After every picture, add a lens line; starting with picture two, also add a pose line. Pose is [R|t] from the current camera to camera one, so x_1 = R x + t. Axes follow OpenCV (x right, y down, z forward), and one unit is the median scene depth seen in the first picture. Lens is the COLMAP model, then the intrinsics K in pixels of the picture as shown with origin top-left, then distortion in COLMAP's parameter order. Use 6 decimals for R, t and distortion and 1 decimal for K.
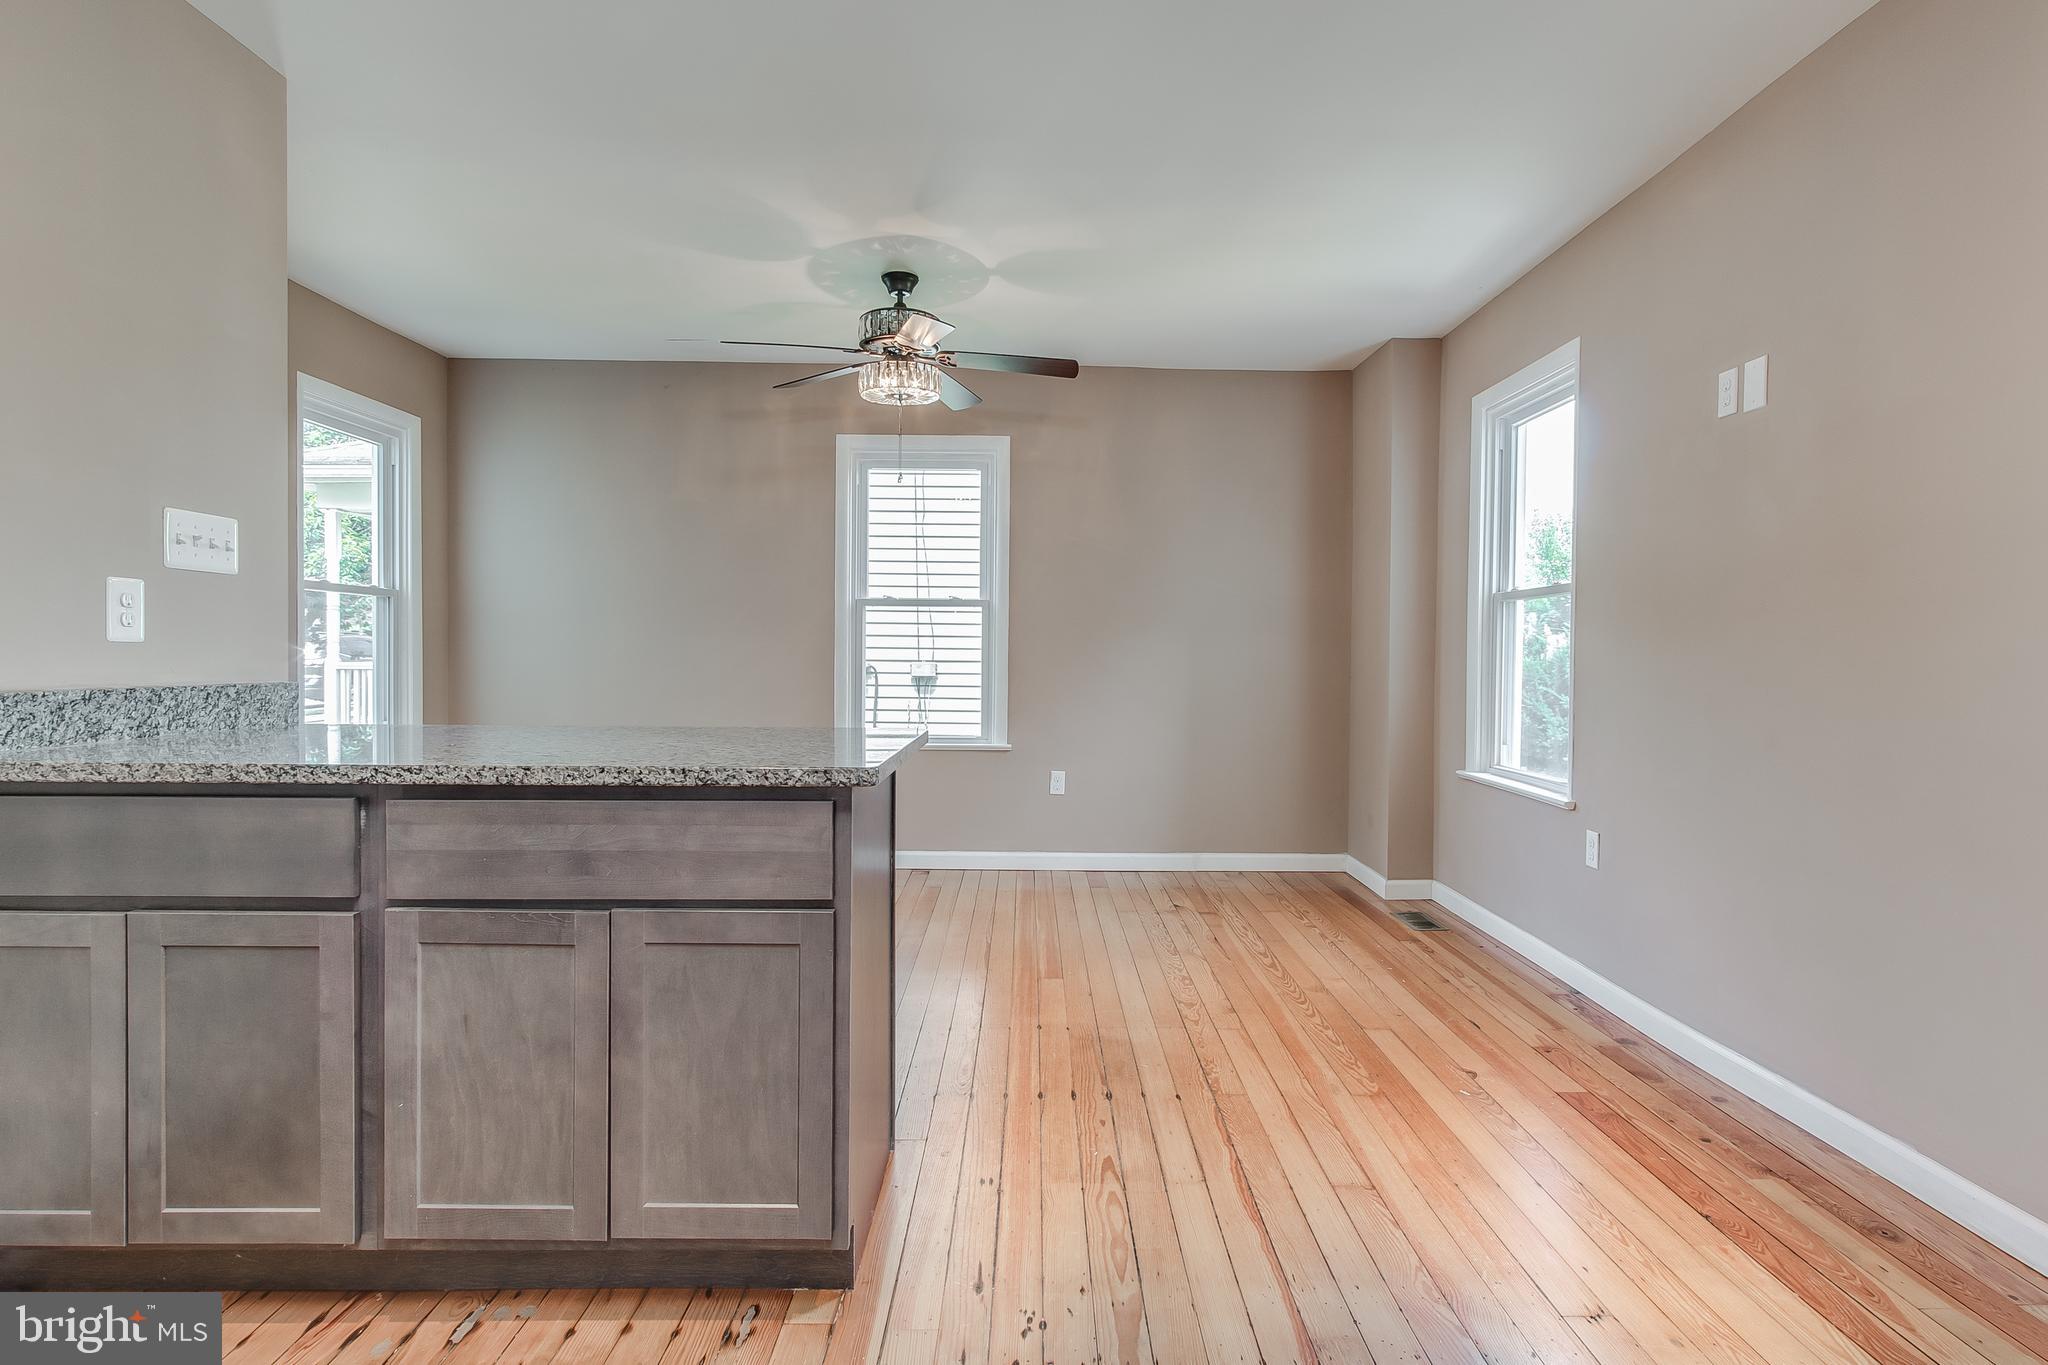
lens RADIAL K [[1093.5, 0, 1037.8], [0, 1093.5, 684.8], [0, 0, 1]] dist [-0.000575, 0.005989]
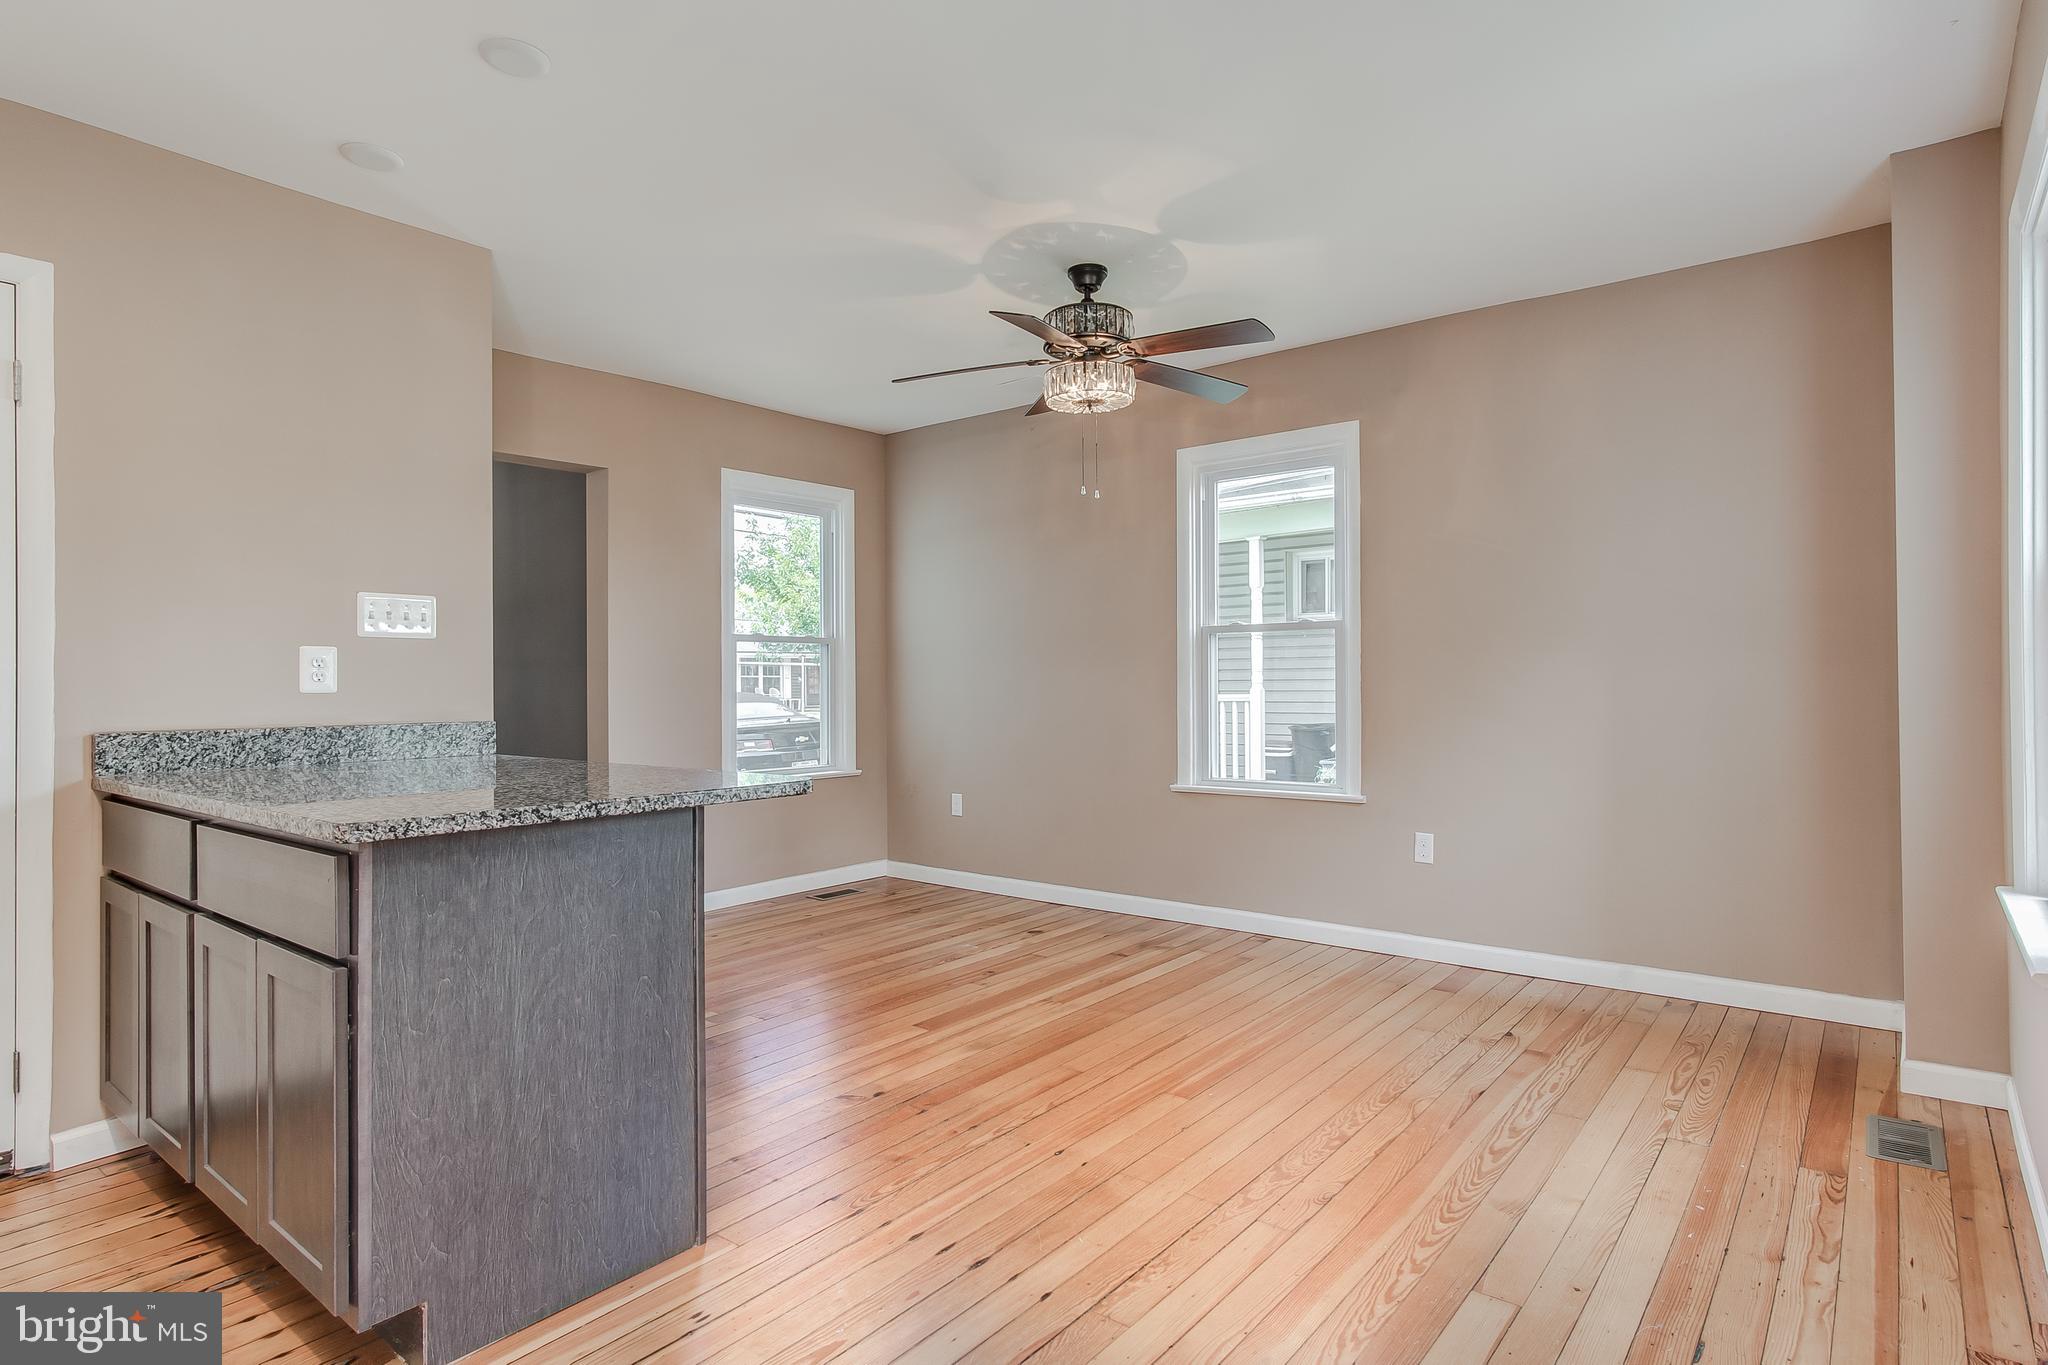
lens RADIAL K [[1093.5, 0, 1034.5], [0, 1093.5, 679.3], [0, 0, 1]] dist [-0.000575, 0.005989]
pose [[0.772907, -0.016733, -0.634299, 0.474156], [-0.002872, 0.999550, -0.029869, -0.011607], [0.634513, 0.024907, 0.772511, 0.333440]]
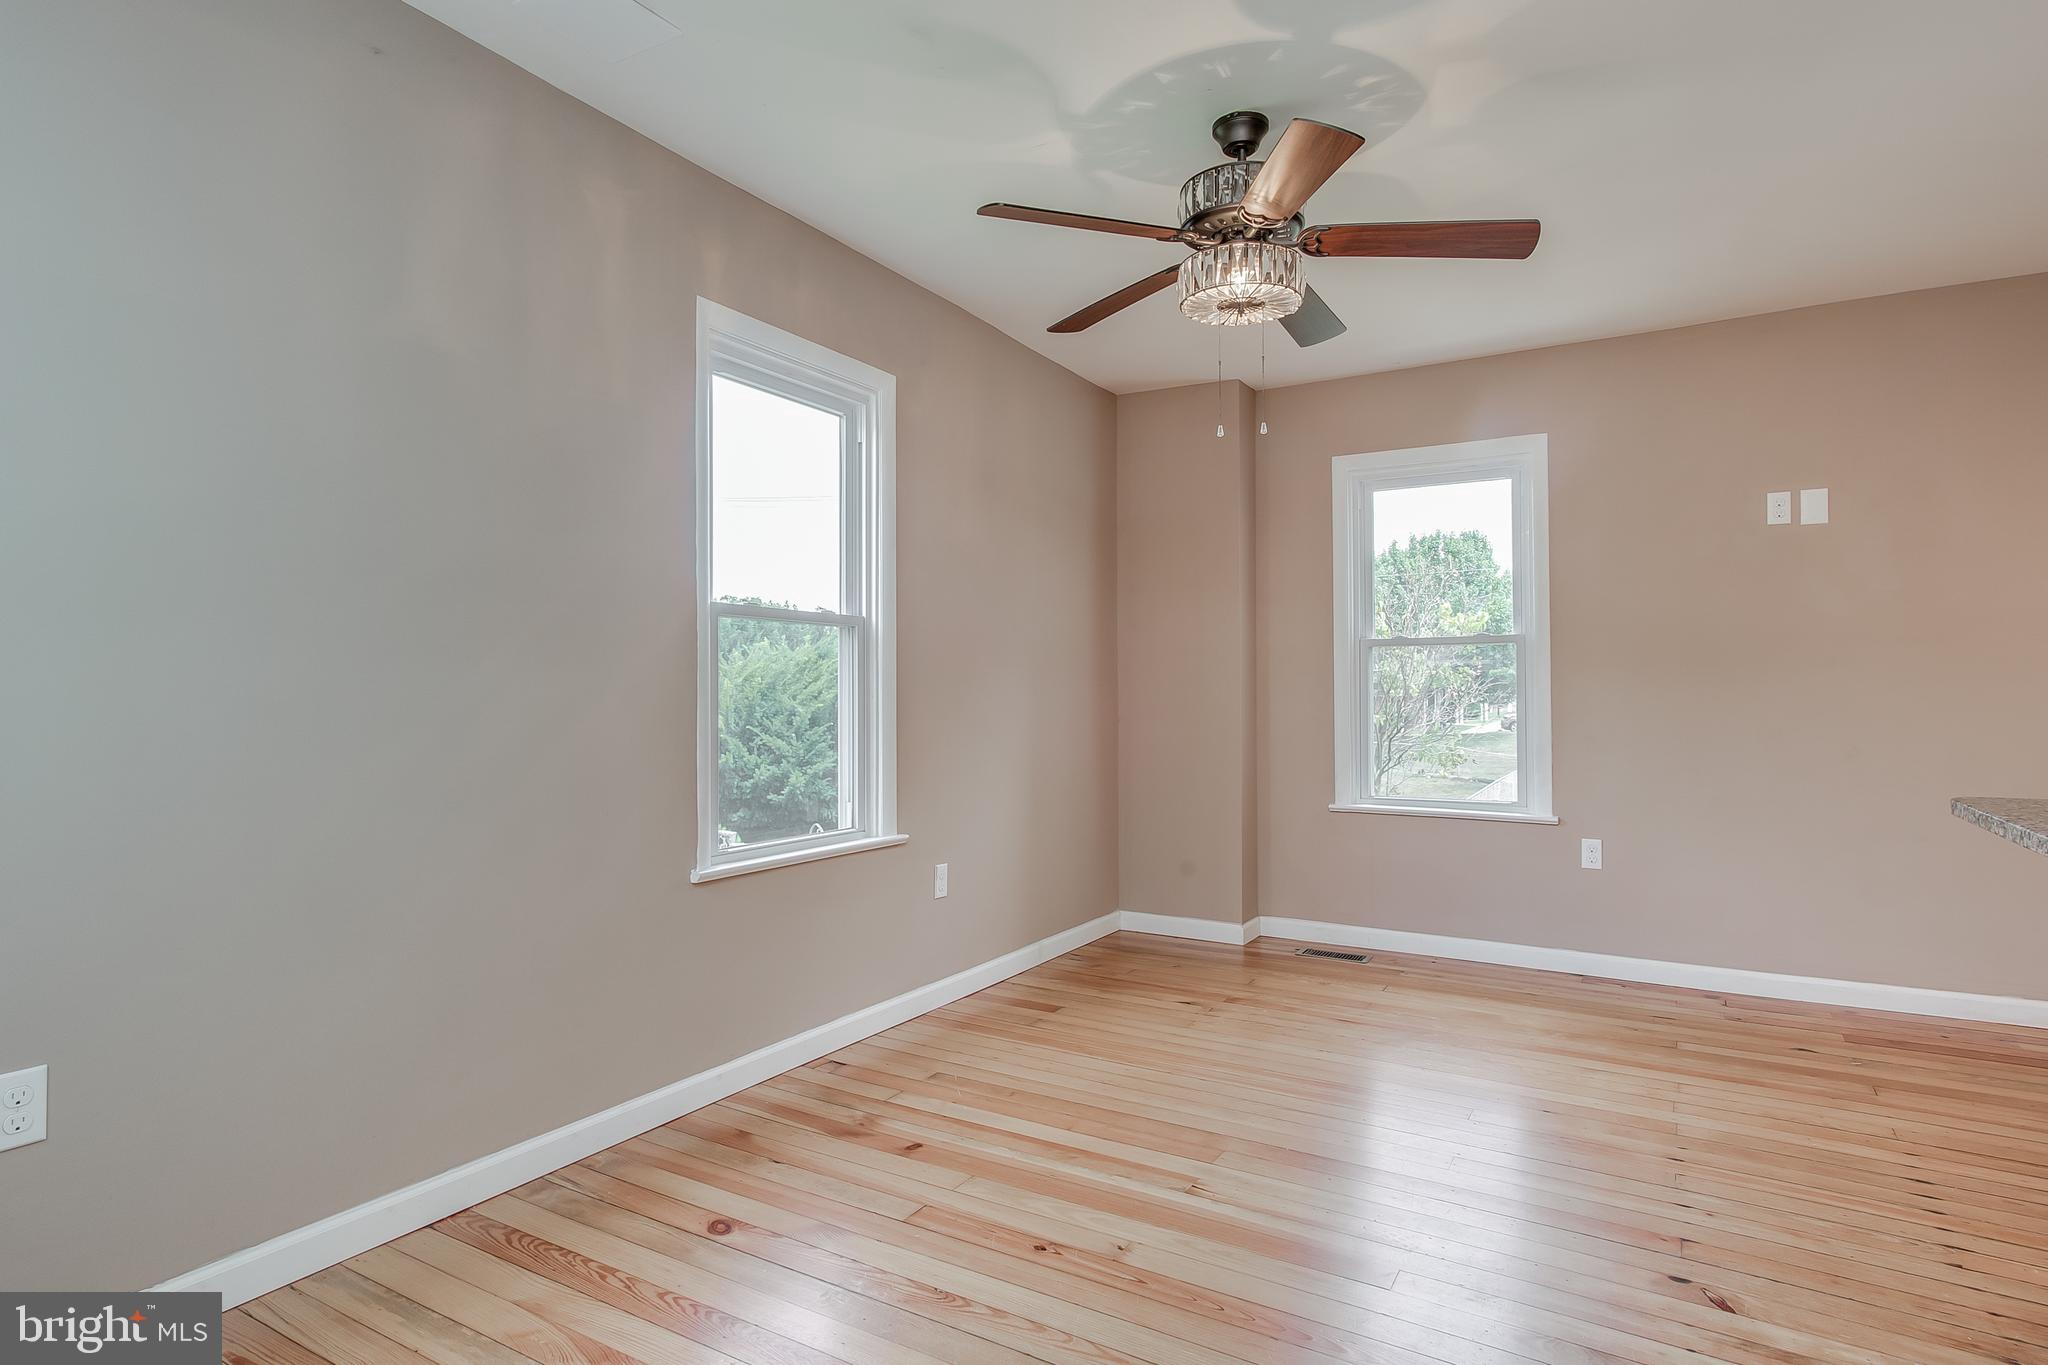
lens RADIAL K [[1093.5, 0, 1026.4], [0, 1093.5, 671.4], [0, 0, 1]] dist [-0.000575, 0.005989]
pose [[0.510965, 0.015683, 0.859458, -0.879985], [0.030029, 0.998898, -0.036080, -0.028622], [-0.859077, 0.044244, 0.509931, 0.922813]]
